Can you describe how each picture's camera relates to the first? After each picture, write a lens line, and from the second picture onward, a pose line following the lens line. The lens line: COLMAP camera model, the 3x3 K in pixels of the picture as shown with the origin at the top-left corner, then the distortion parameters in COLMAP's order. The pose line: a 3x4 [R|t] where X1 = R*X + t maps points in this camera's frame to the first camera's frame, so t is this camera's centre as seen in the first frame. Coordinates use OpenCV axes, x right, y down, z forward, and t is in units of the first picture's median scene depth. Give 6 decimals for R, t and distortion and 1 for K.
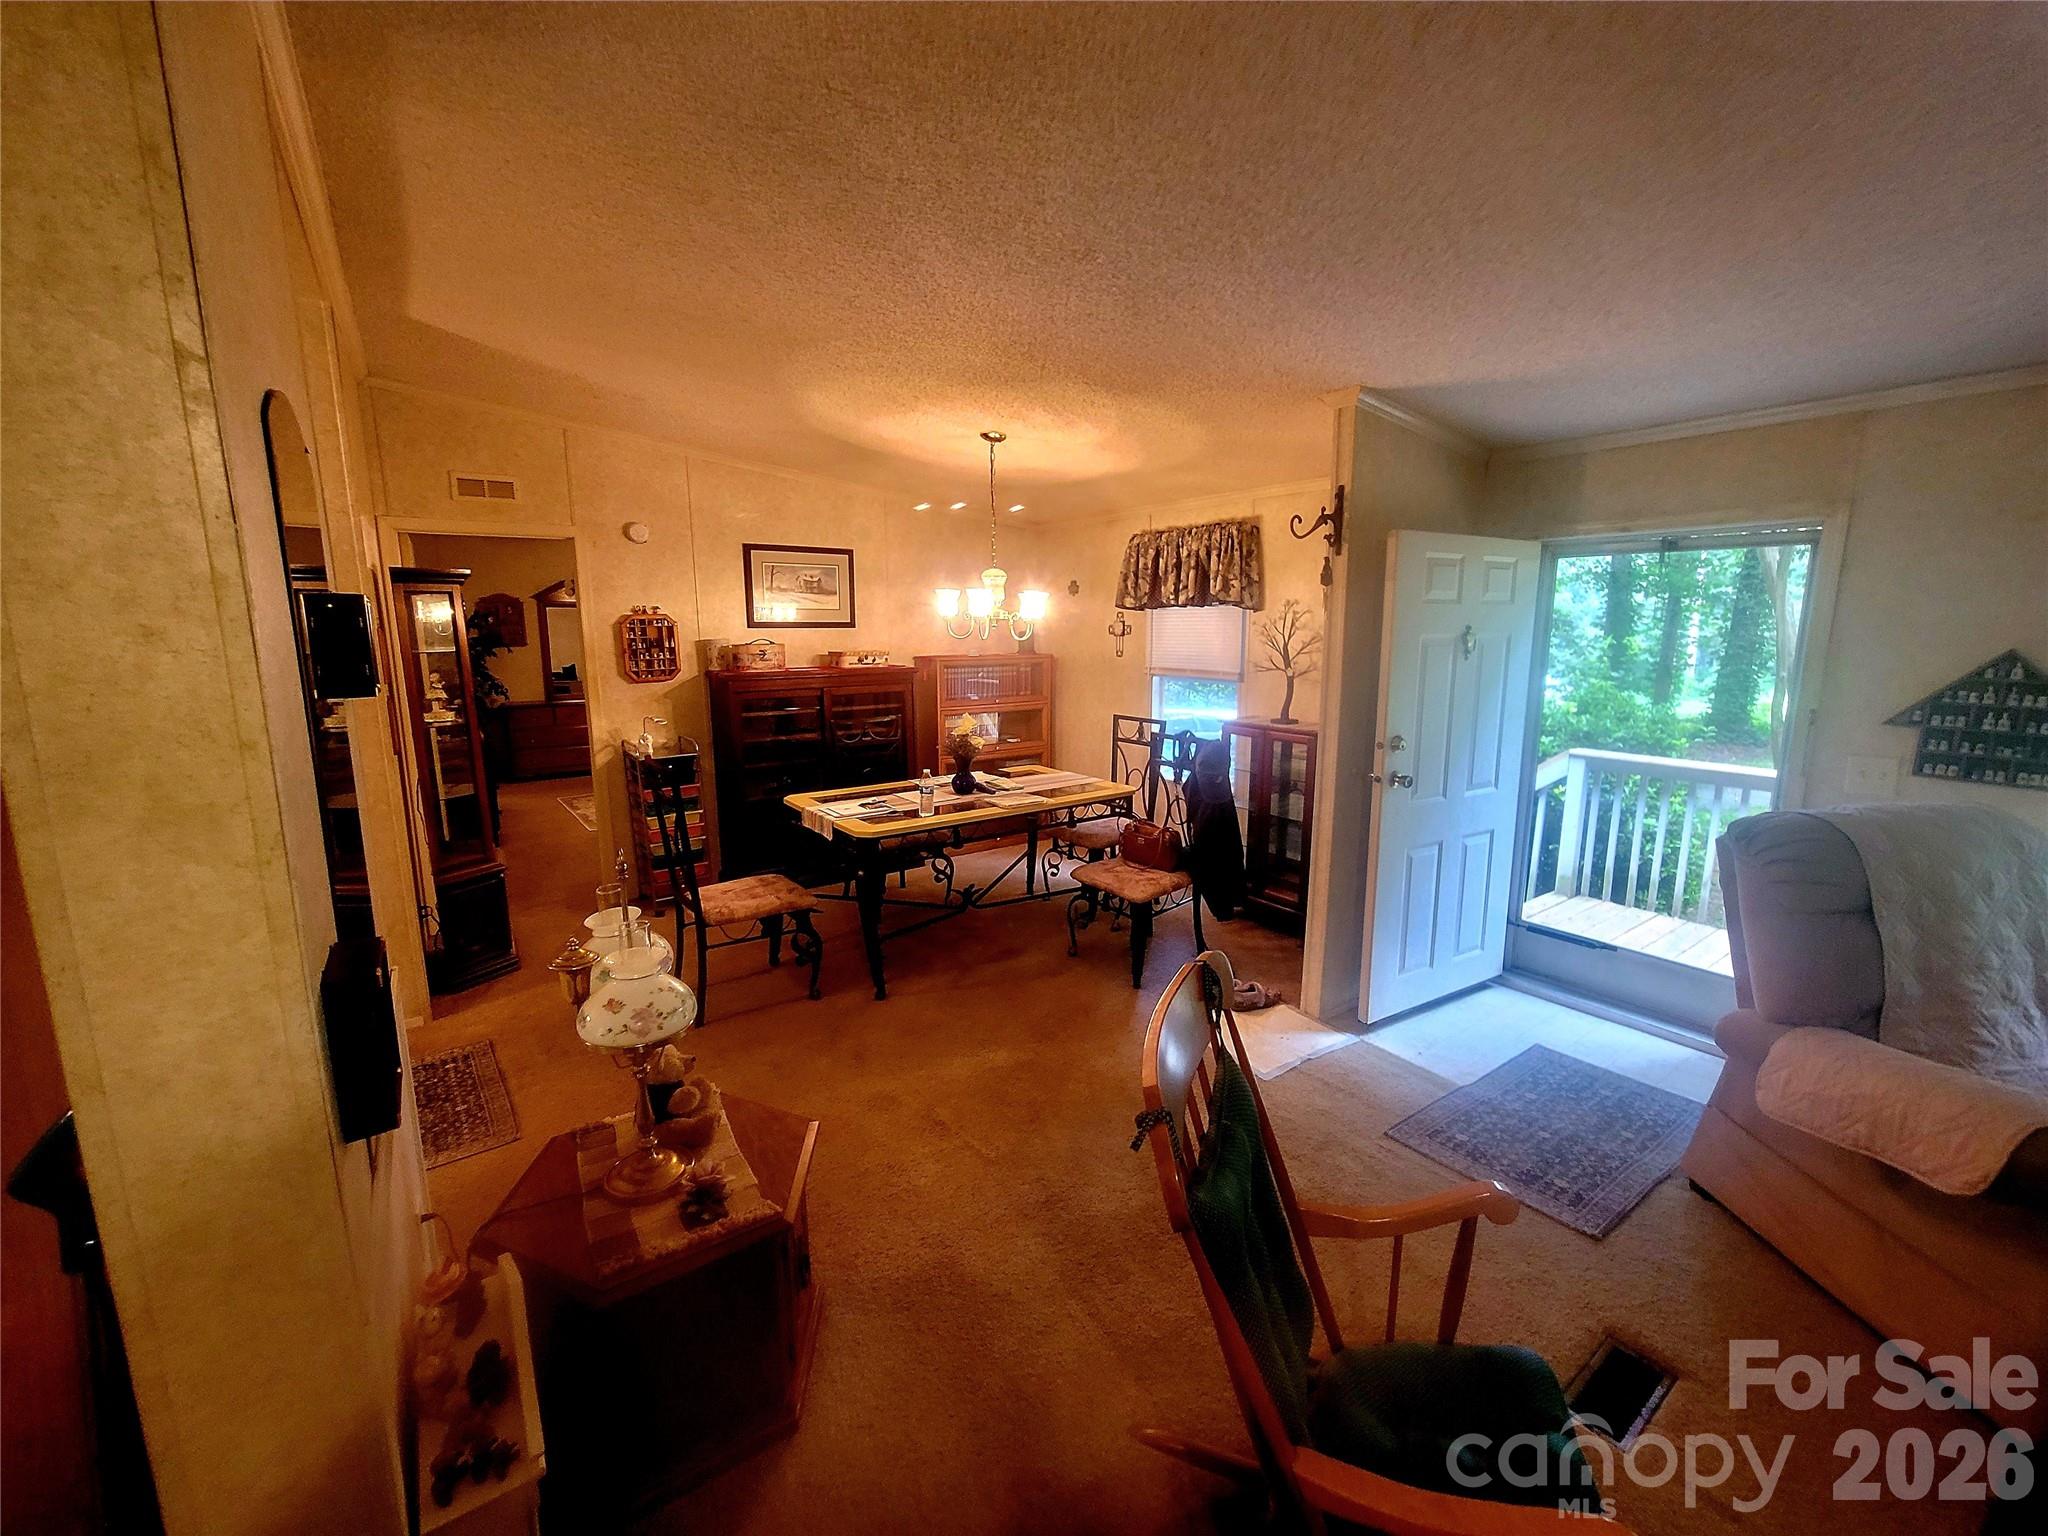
lens RADIAL K [[838.4, 0, 1037.6], [0, 838.4, 769.8], [0, 0, 1]] dist [-0.009384, 0.002266]
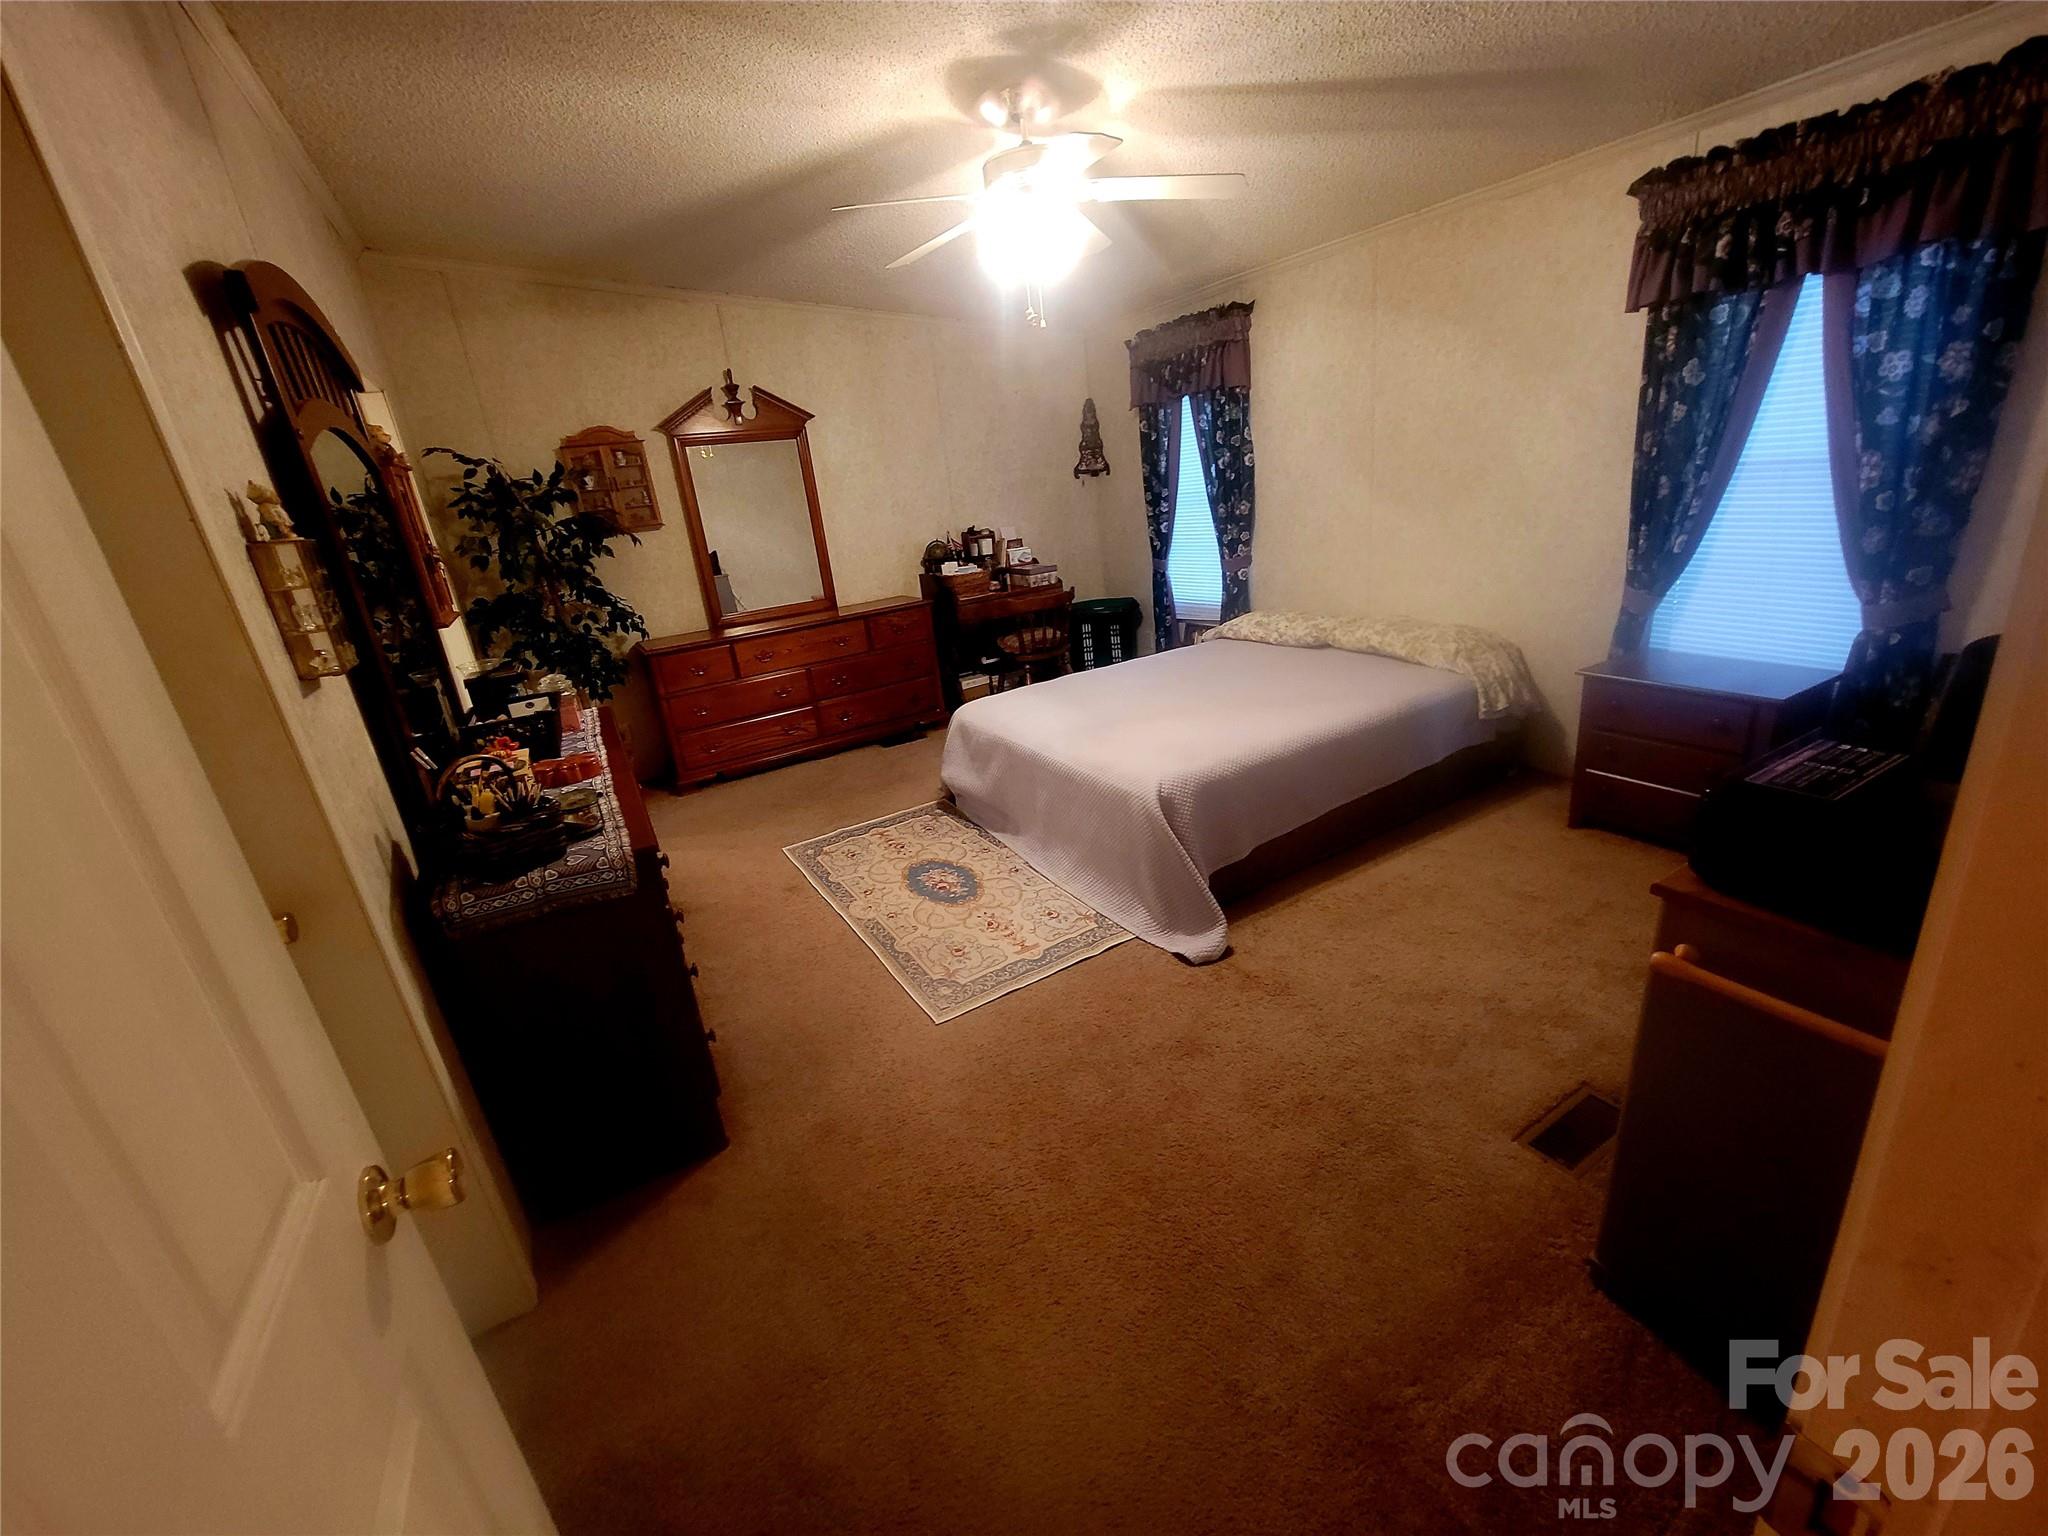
lens RADIAL K [[838.4, 0, 1028.3], [0, 838.4, 760.7], [0, 0, 1]] dist [-0.009384, 0.002266]
pose [[0.988024, -0.048048, -0.146628, -1.089806], [0.074189, 0.981158, 0.178396, -0.280896], [0.135293, -0.187138, 0.972972, 1.708836]]
